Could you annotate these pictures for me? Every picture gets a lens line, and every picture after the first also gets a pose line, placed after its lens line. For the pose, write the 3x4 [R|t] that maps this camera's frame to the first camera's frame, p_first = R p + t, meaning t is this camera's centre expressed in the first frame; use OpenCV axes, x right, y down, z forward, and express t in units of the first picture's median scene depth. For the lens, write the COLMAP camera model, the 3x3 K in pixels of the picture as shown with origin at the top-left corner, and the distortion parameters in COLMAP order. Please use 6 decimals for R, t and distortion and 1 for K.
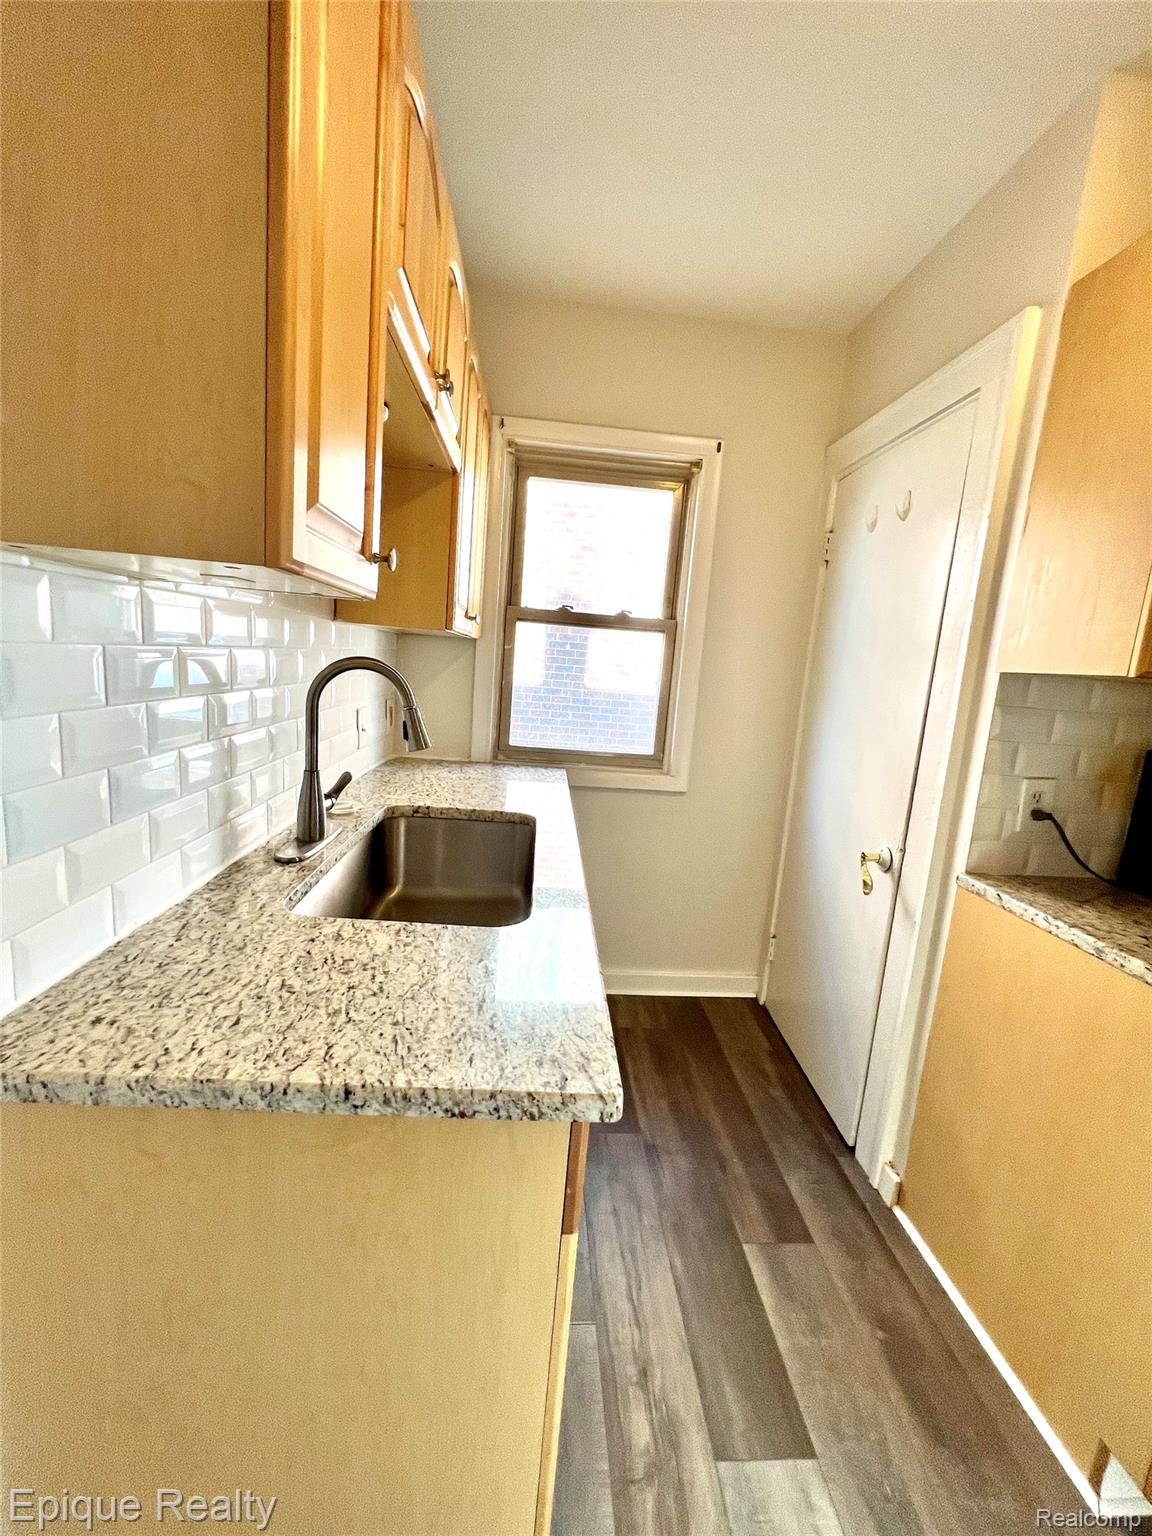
lens RADIAL K [[613.0, 0, 585.0], [0, 613.0, 757.0], [0, 0, 1]] dist [0.013518, 0.000794]
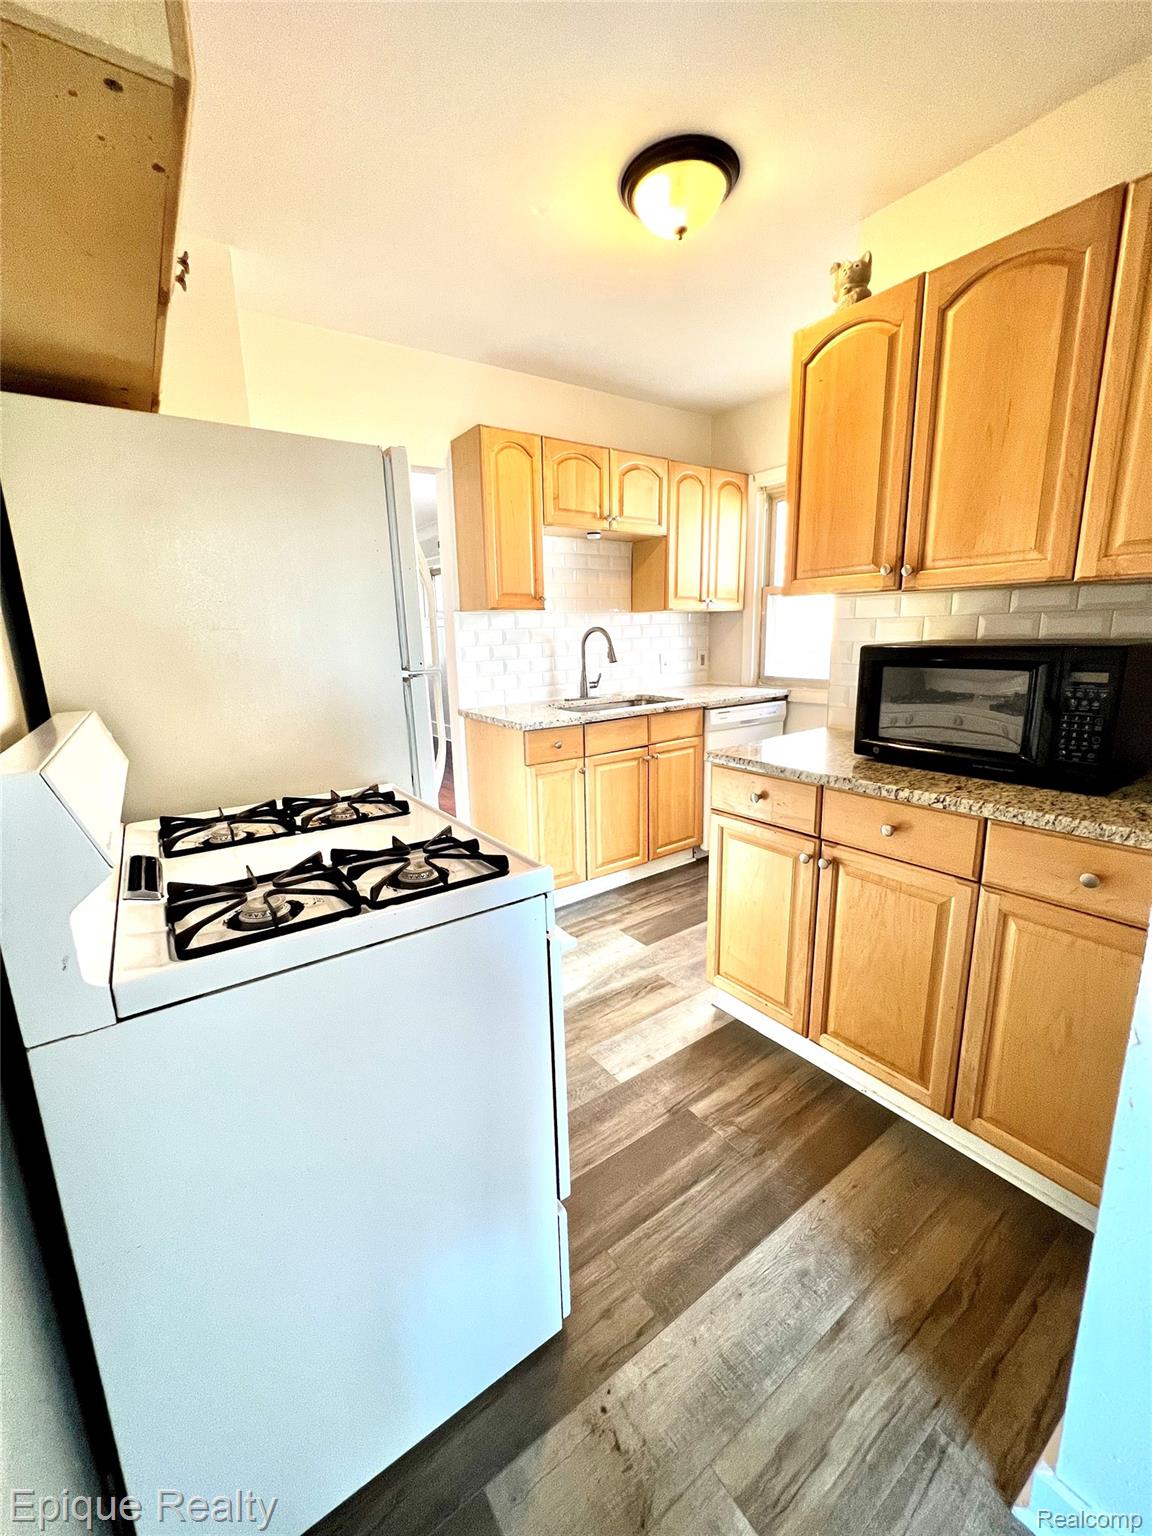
lens RADIAL K [[613.0, 0, 579.8], [0, 613.0, 766.3], [0, 0, 1]] dist [0.013518, 0.000794]
pose [[0.528109, 0.092560, -0.844117, 2.157847], [-0.072926, 0.995313, 0.063514, 0.304030], [0.846039, 0.028016, 0.532384, -0.497546]]
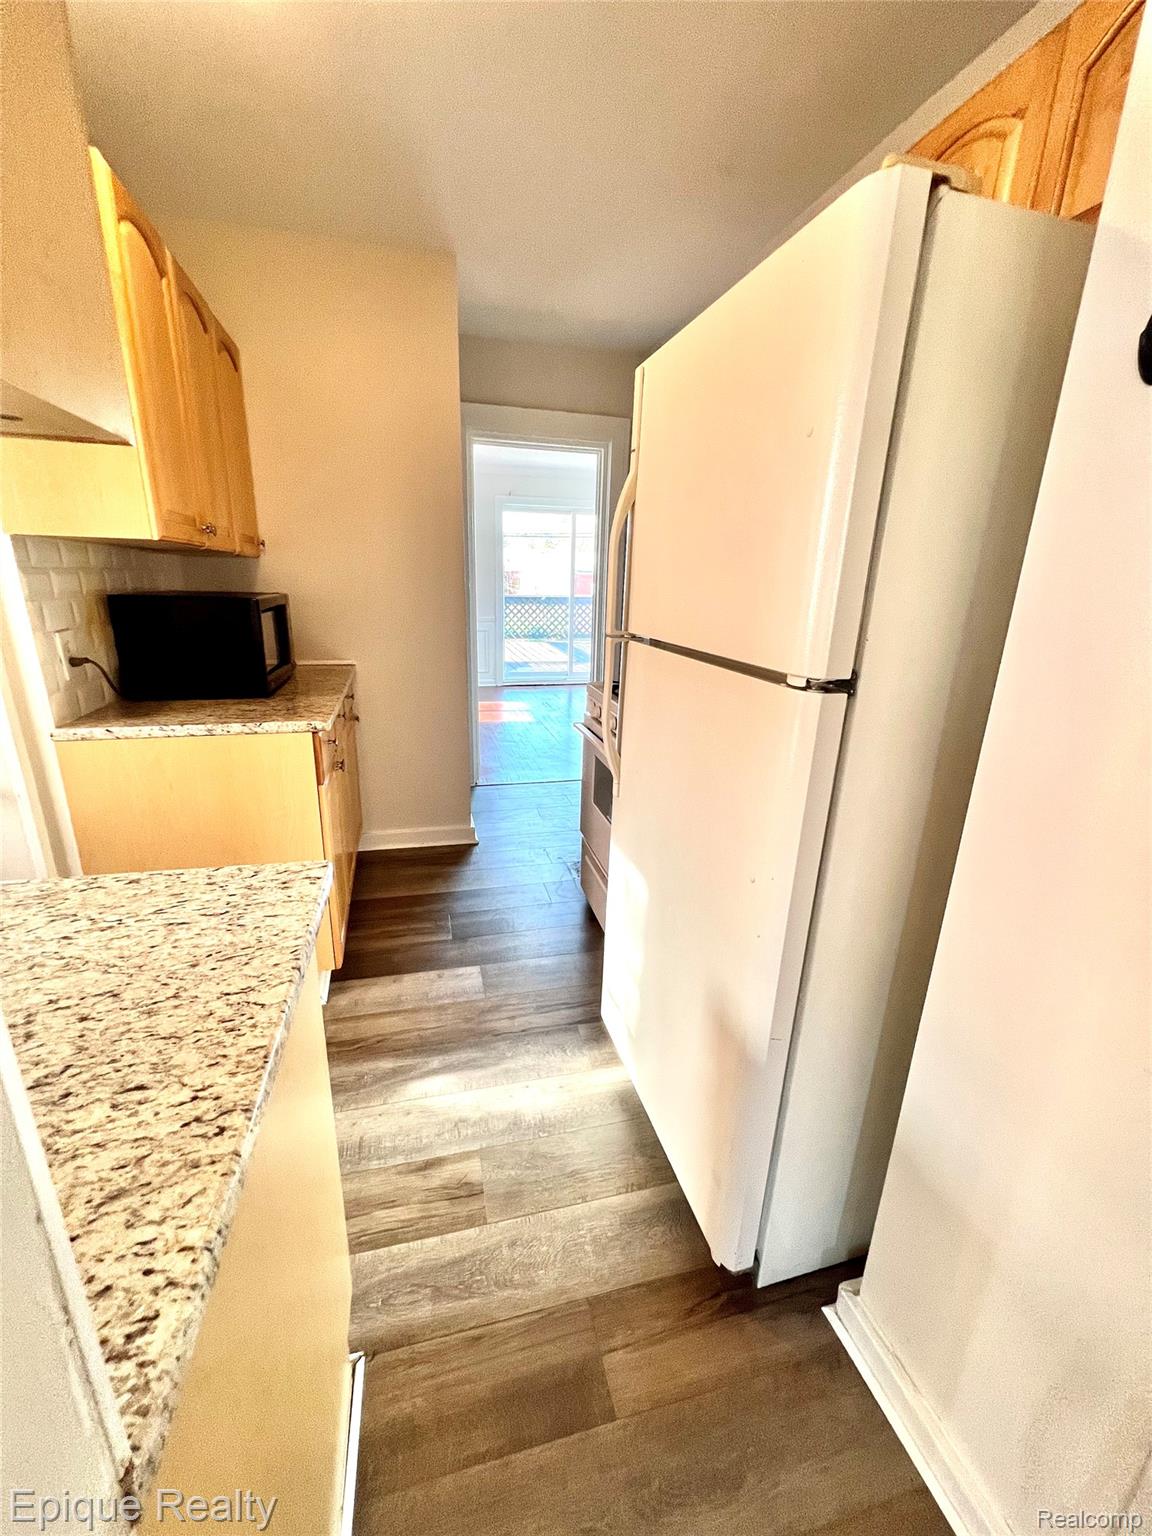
lens RADIAL K [[613.0, 0, 576.8], [0, 613.0, 775.0], [0, 0, 1]] dist [0.013518, 0.000794]
pose [[-0.200577, -0.364237, 0.909451, -0.847794], [0.110755, 0.913934, 0.390459, -0.088448], [-0.973397, 0.179044, -0.142973, 0.388227]]
